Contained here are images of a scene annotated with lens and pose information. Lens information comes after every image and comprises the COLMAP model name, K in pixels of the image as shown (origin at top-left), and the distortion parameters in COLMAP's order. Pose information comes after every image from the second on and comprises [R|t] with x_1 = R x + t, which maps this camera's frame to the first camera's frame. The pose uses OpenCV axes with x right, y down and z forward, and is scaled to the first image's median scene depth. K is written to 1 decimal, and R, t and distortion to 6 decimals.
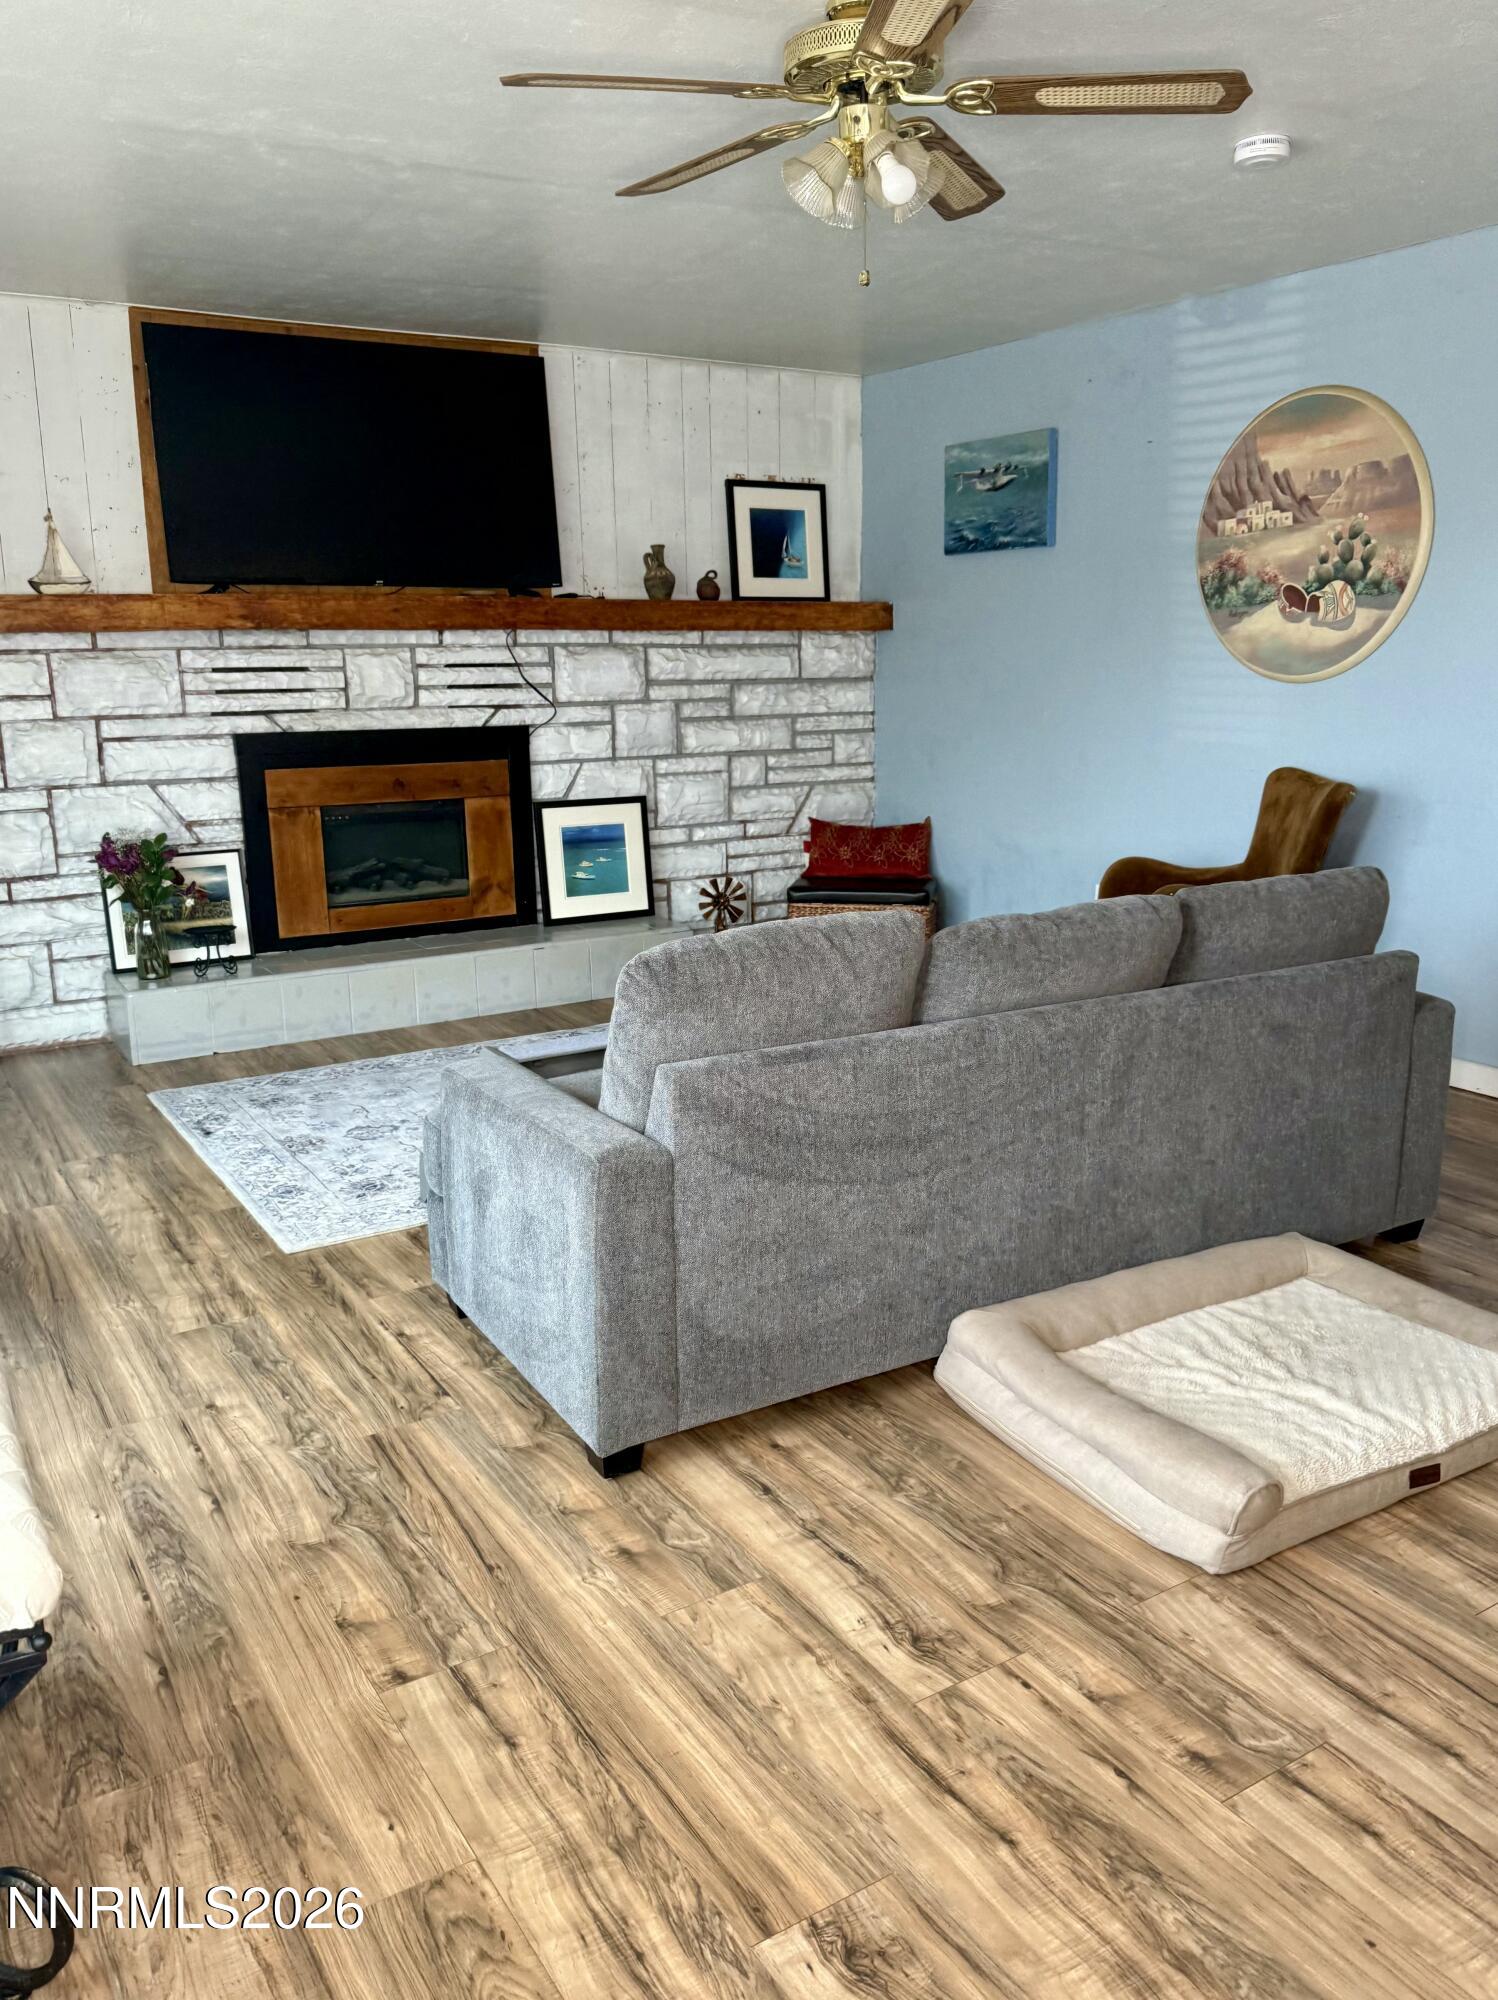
lens RADIAL K [[1556.2, 0, 769.3], [0, 1556.2, 1007.1], [0, 0, 1]] dist [0.075835, -0.115977]
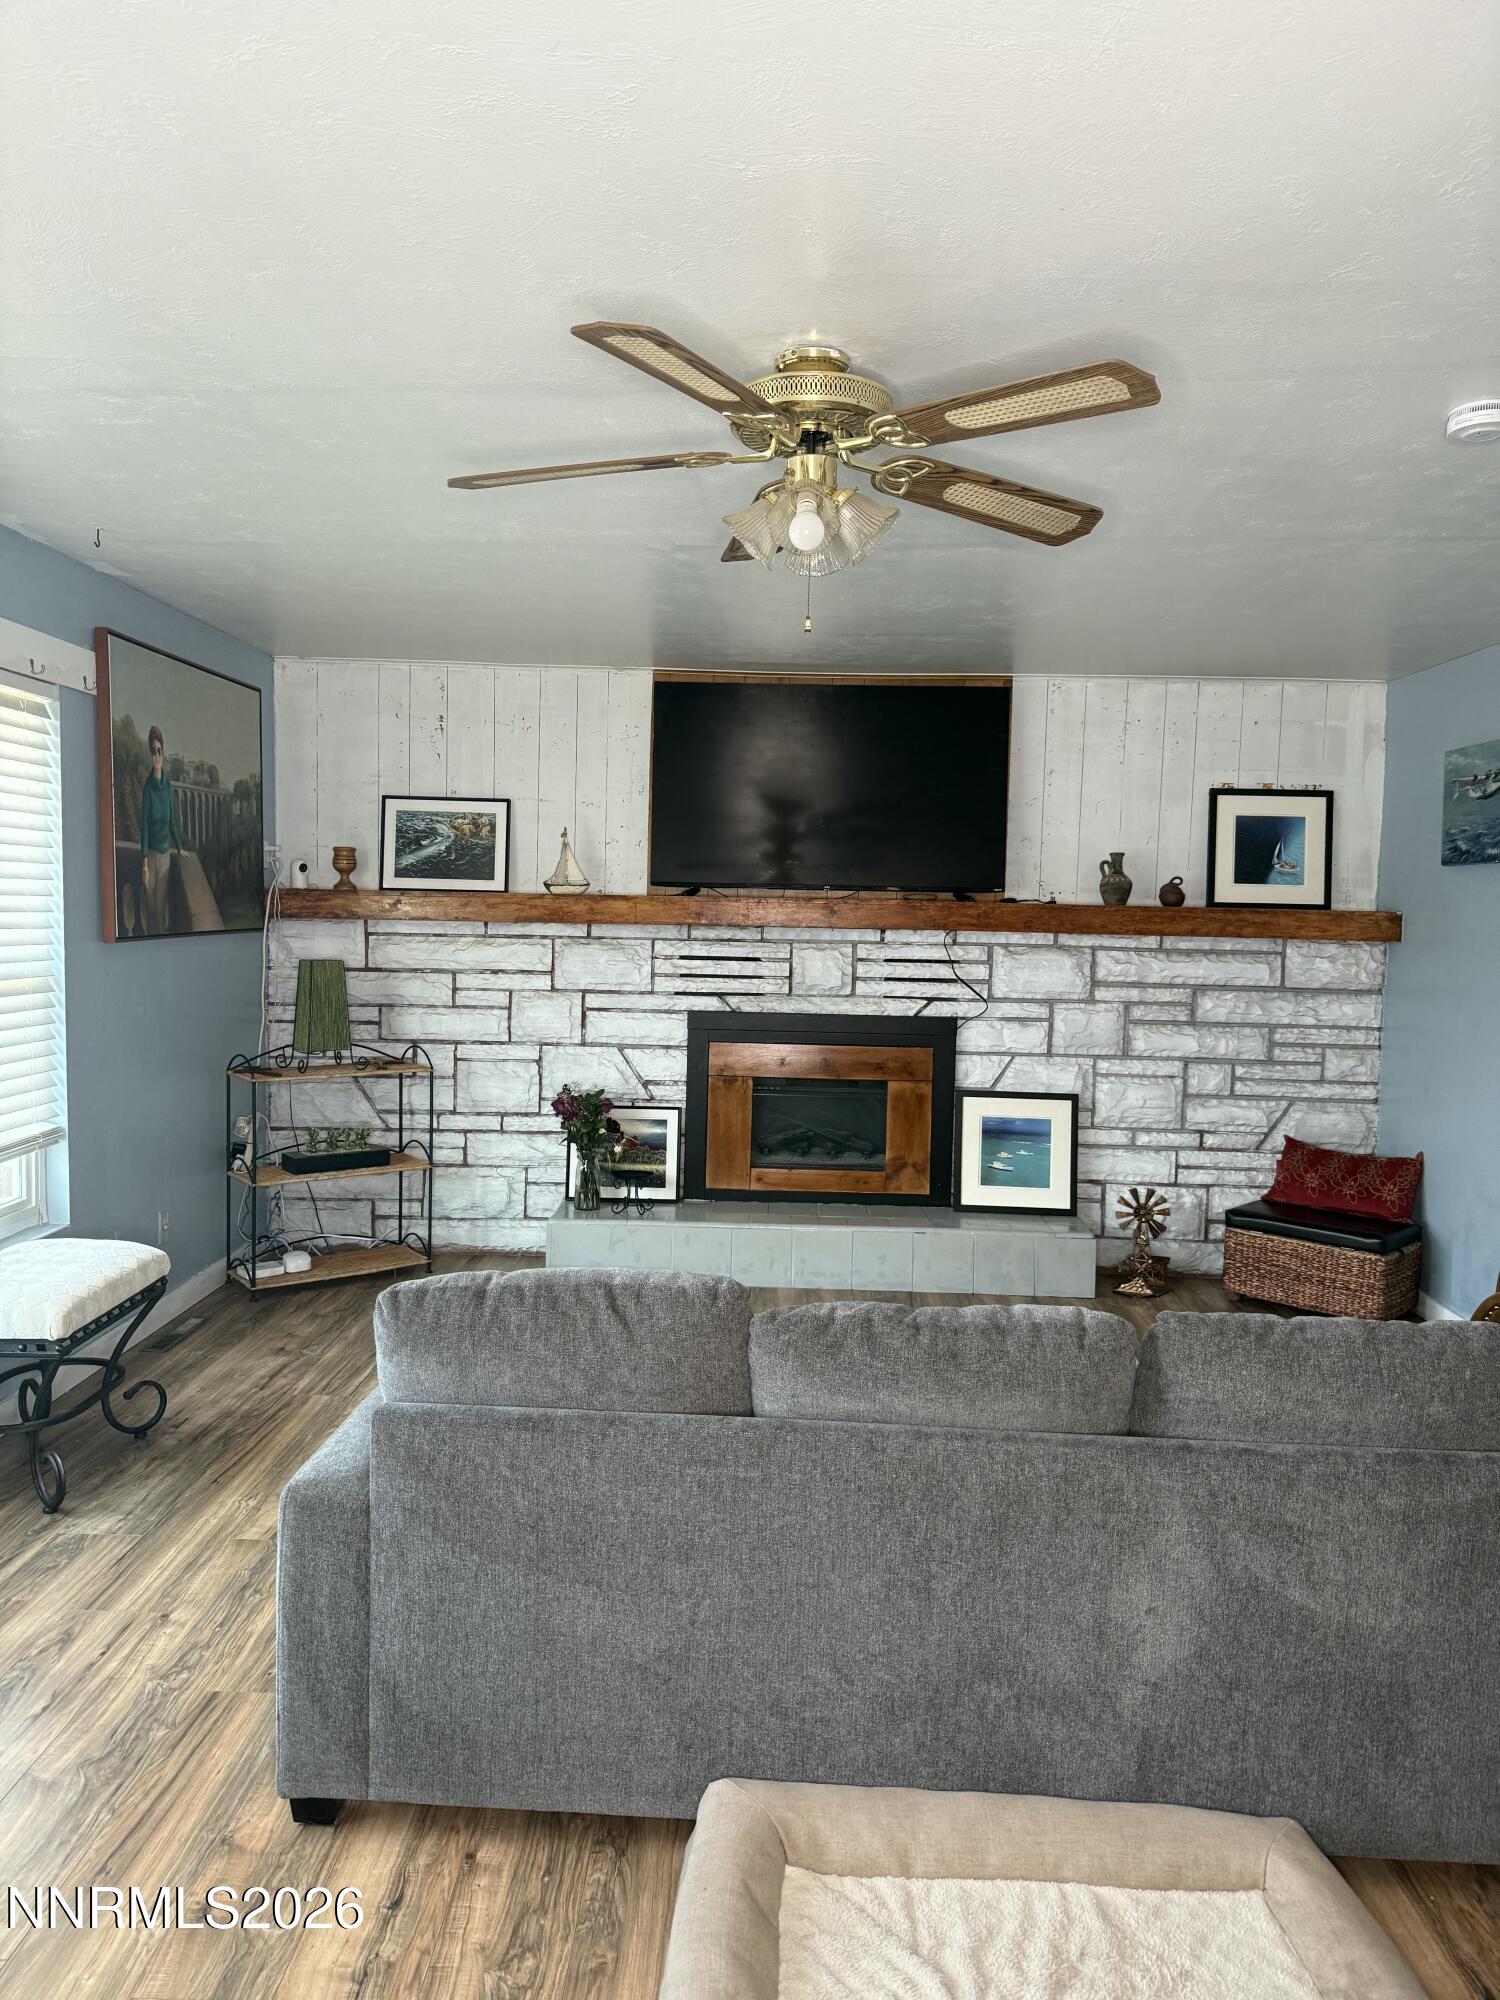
lens RADIAL K [[1407.1, 0, 766.6], [0, 1407.1, 1002.9], [0, 0, 1]] dist [0.055071, -0.075443]
pose [[0.832959, 0.068494, -0.549079, 0.375369], [-0.156670, 0.980896, -0.115310, -0.089629], [0.530691, 0.182073, 0.827778, 0.214926]]
